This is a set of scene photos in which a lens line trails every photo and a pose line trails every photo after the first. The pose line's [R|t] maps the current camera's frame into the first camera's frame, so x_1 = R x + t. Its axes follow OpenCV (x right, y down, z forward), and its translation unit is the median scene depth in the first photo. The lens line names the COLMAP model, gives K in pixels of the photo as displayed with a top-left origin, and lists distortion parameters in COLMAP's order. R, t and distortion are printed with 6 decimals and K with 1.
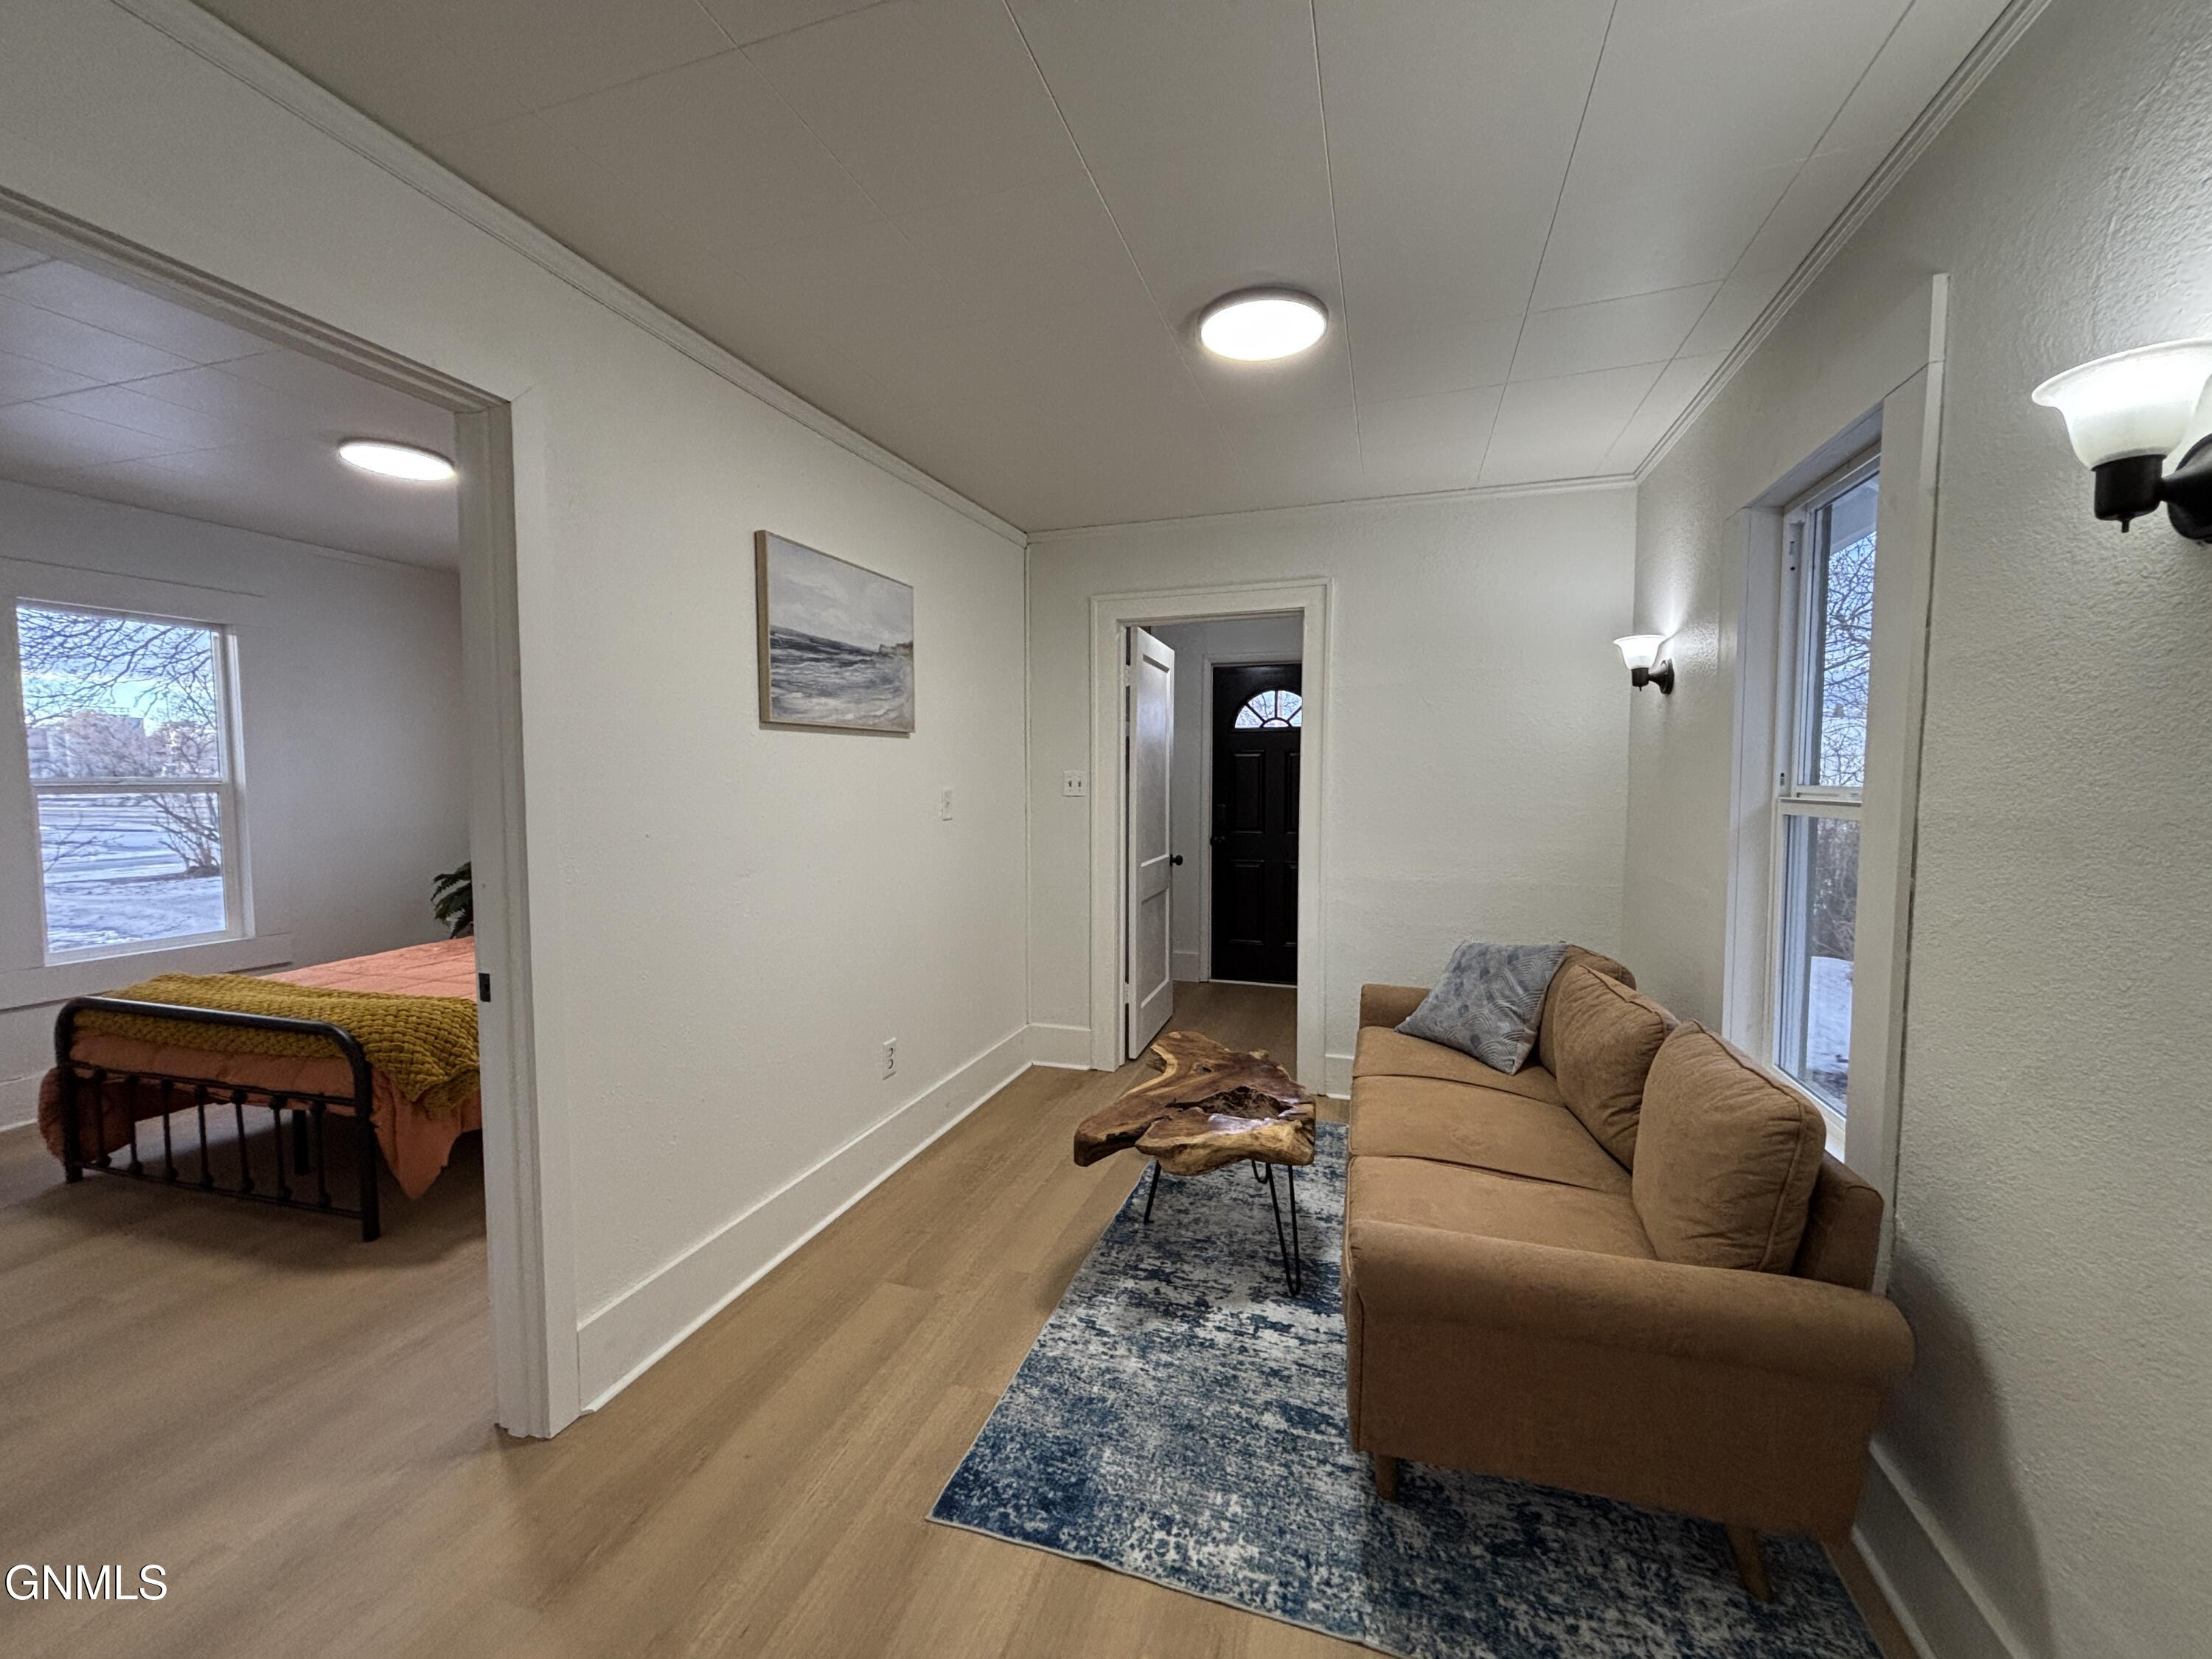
lens RADIAL K [[889.0, 0, 1106.6], [0, 889.0, 827.5], [0, 0, 1]] dist [-0.000419, 0.000066]
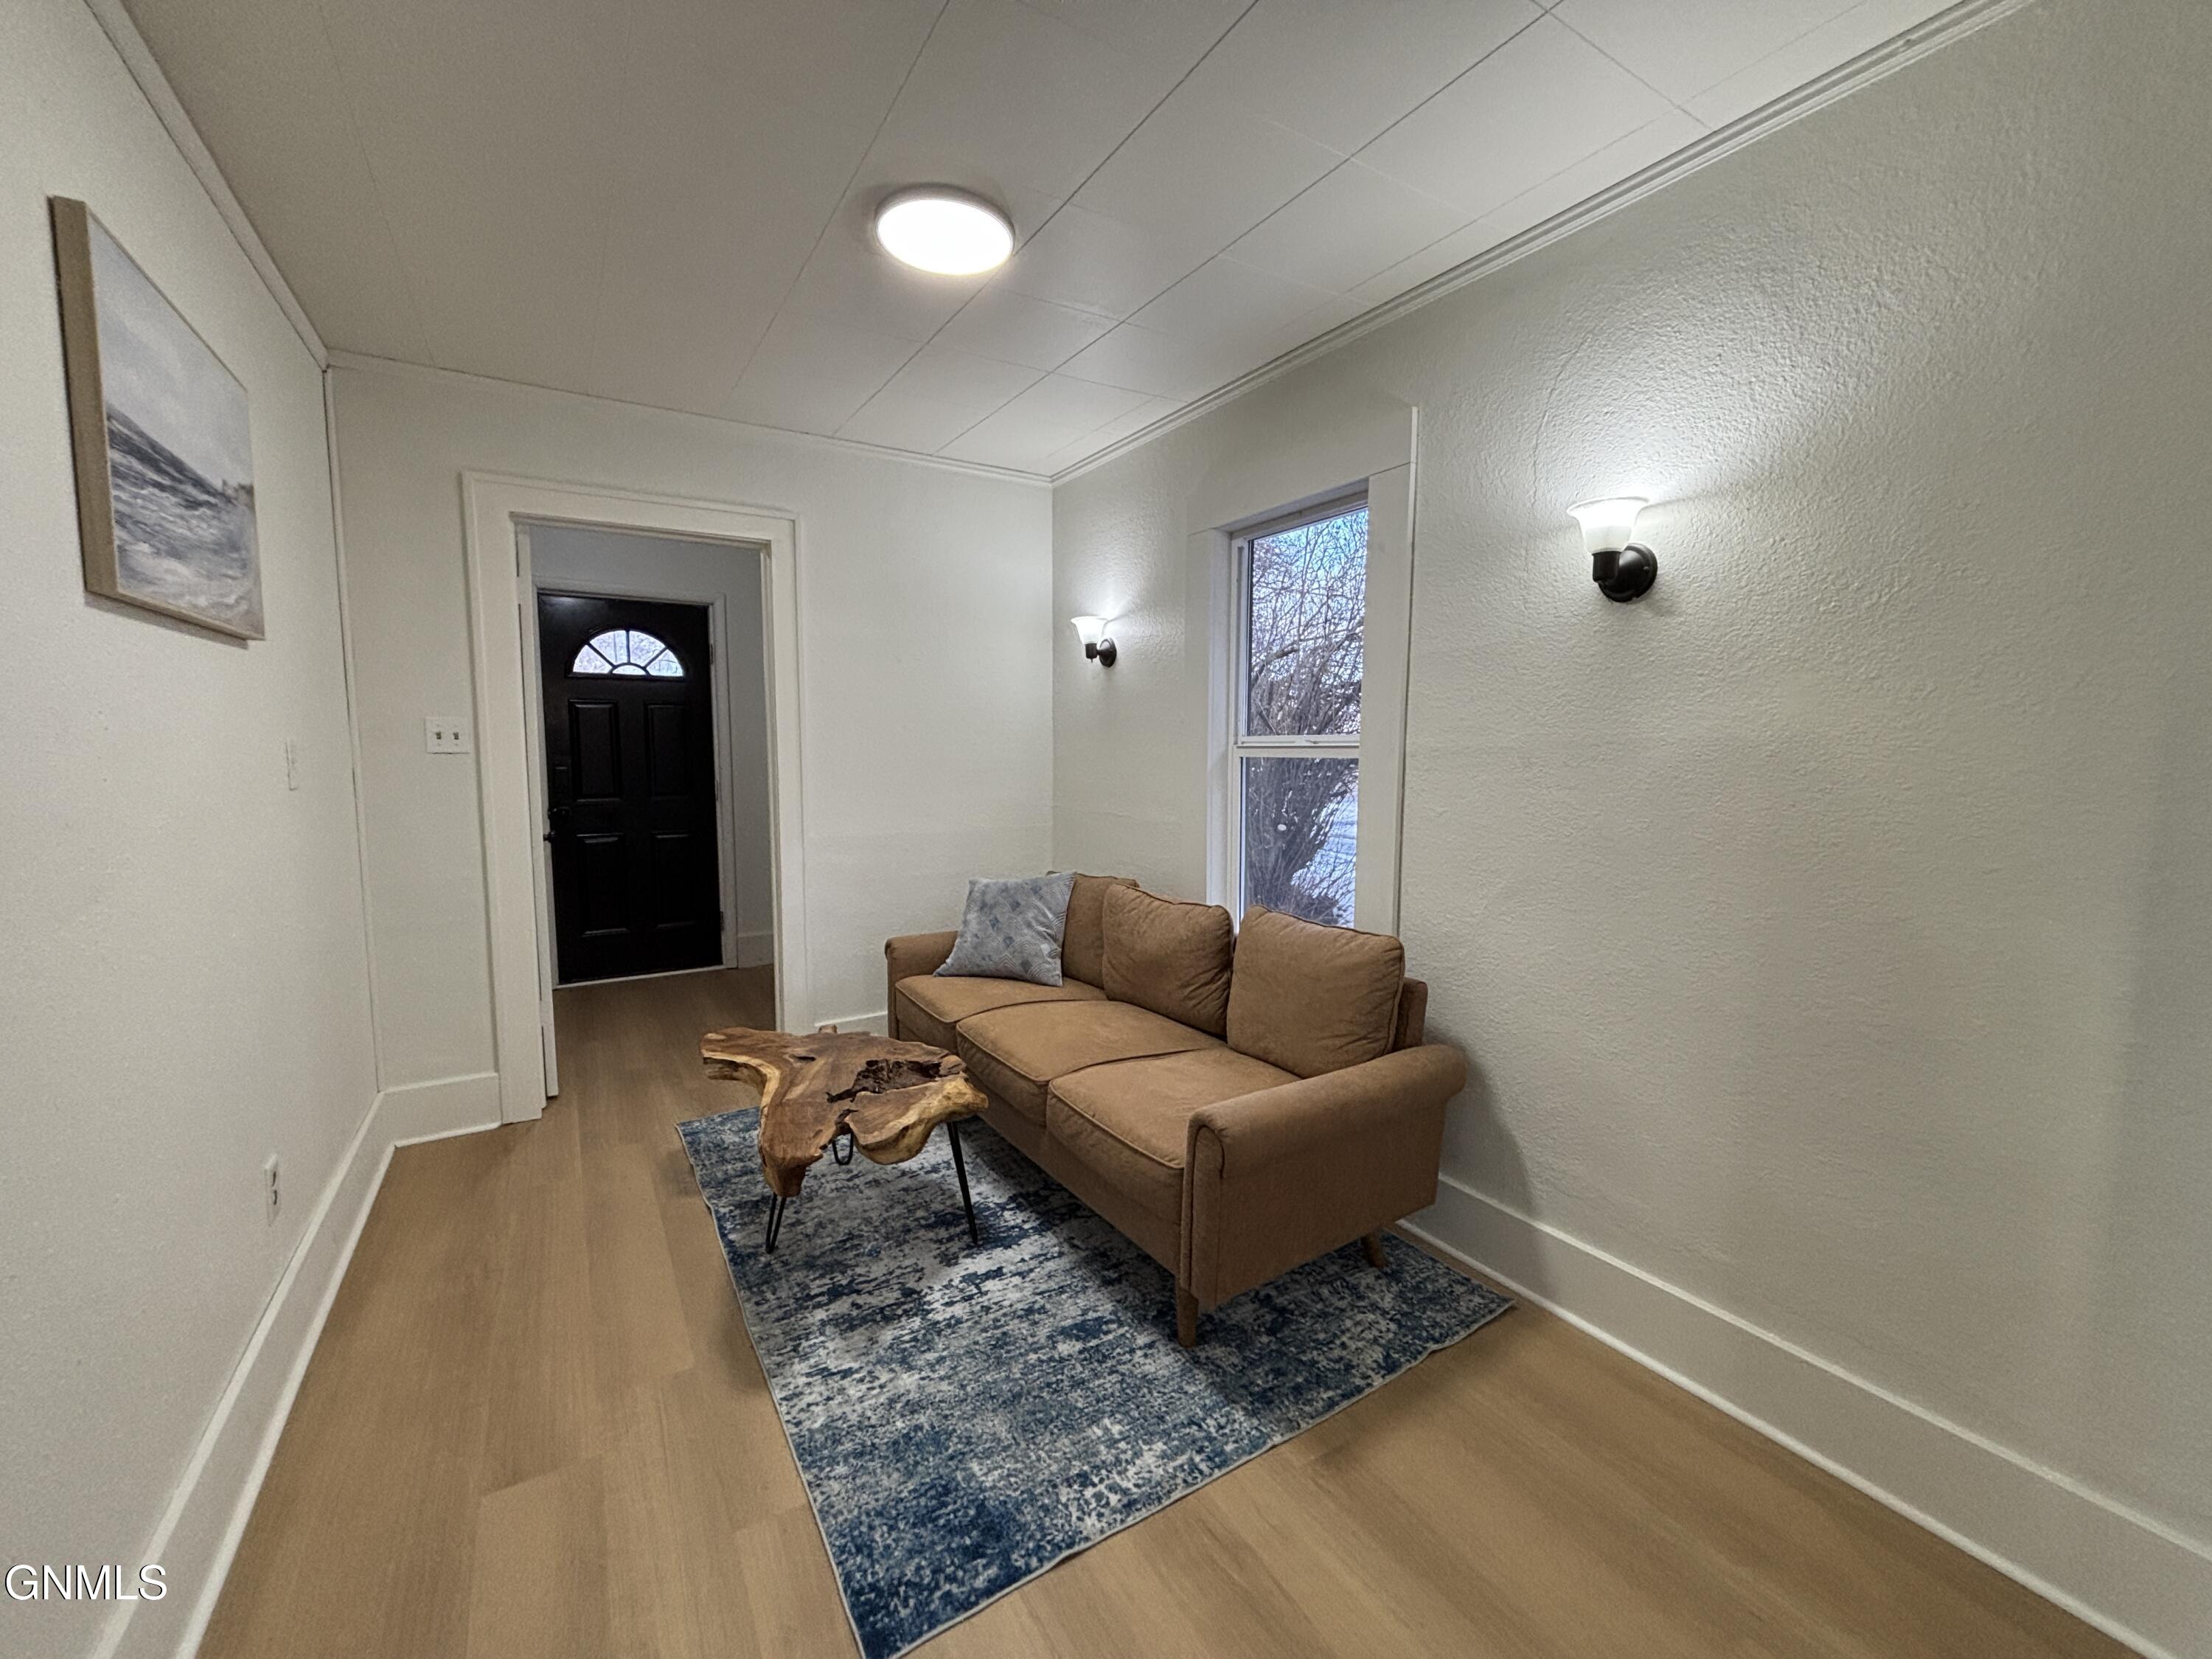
lens RADIAL K [[889.0, 0, 1111.0], [0, 889.0, 825.8], [0, 0, 1]] dist [-0.000419, 0.000066]
pose [[0.640730, -0.068077, 0.764742, -0.379575], [0.040691, 0.997672, 0.054720, 0.008559], [-0.766687, -0.003943, 0.642009, 0.218924]]
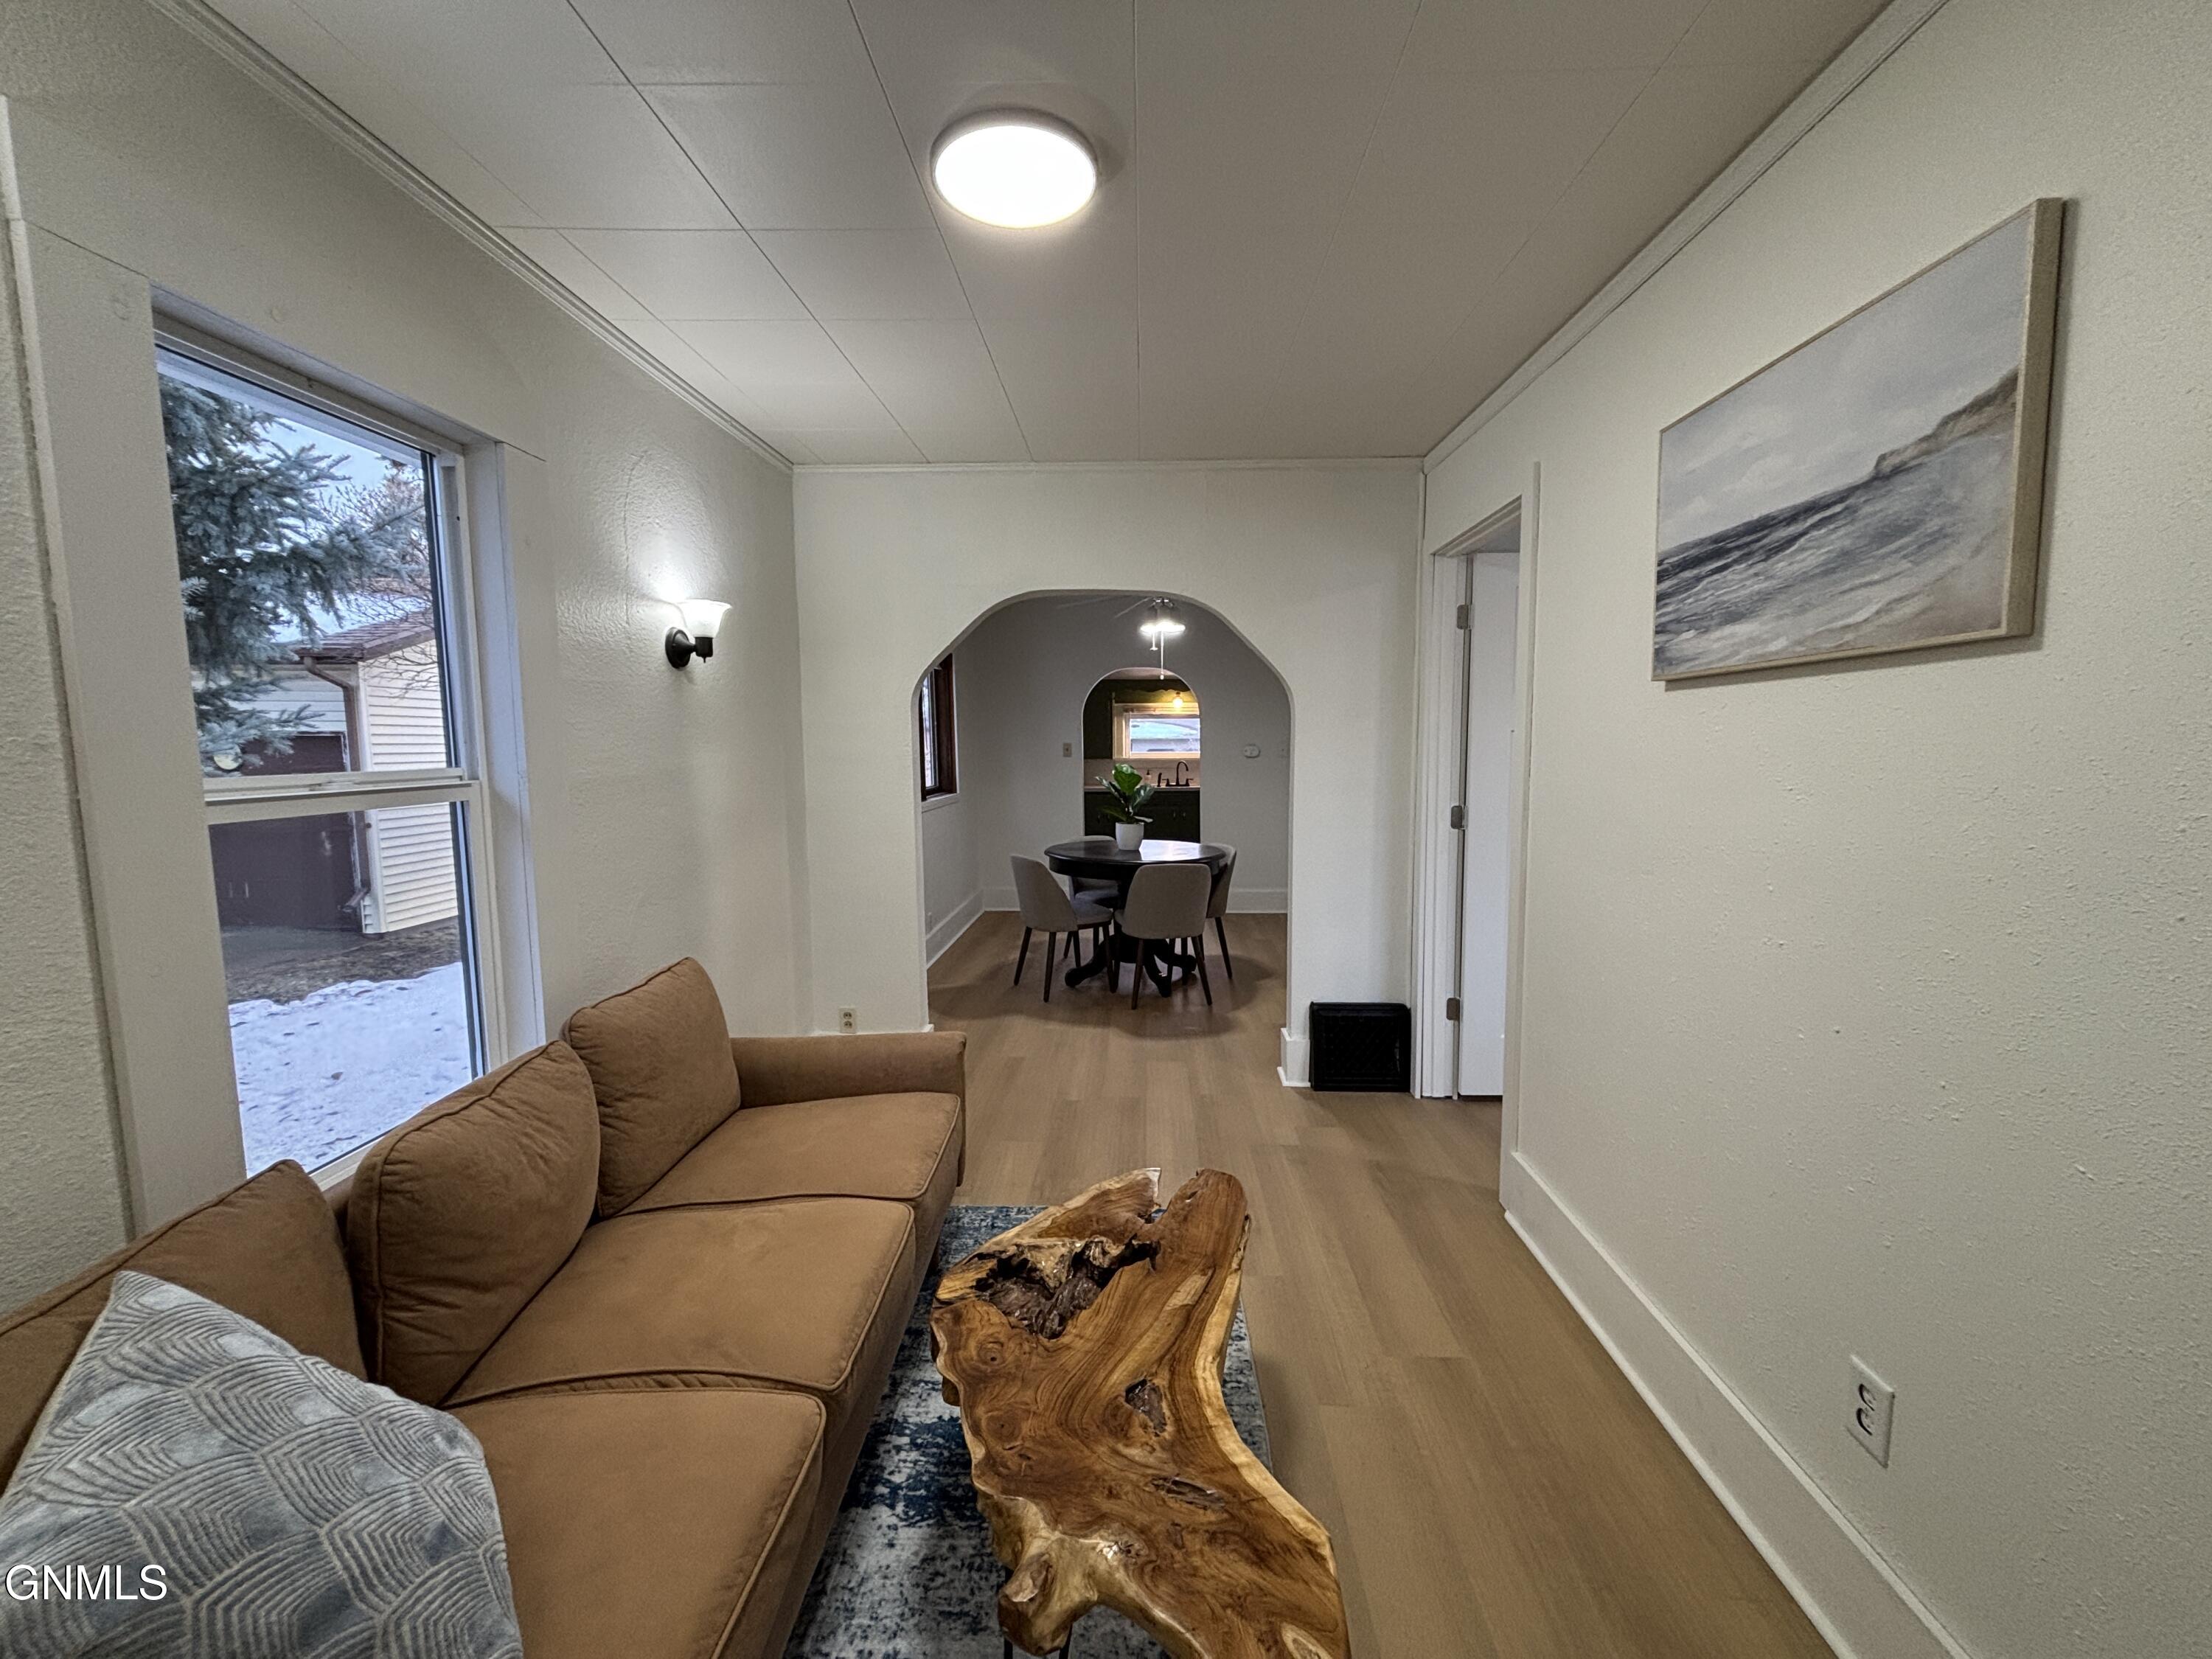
lens RADIAL K [[889.0, 0, 1108.8], [0, 889.0, 828.5], [0, 0, 1]] dist [-0.000419, 0.000066]
pose [[-0.963267, 0.030505, -0.266807, 0.259646], [-0.011125, 0.988142, 0.153142, -0.097900], [0.268314, 0.150485, -0.951505, 1.495689]]
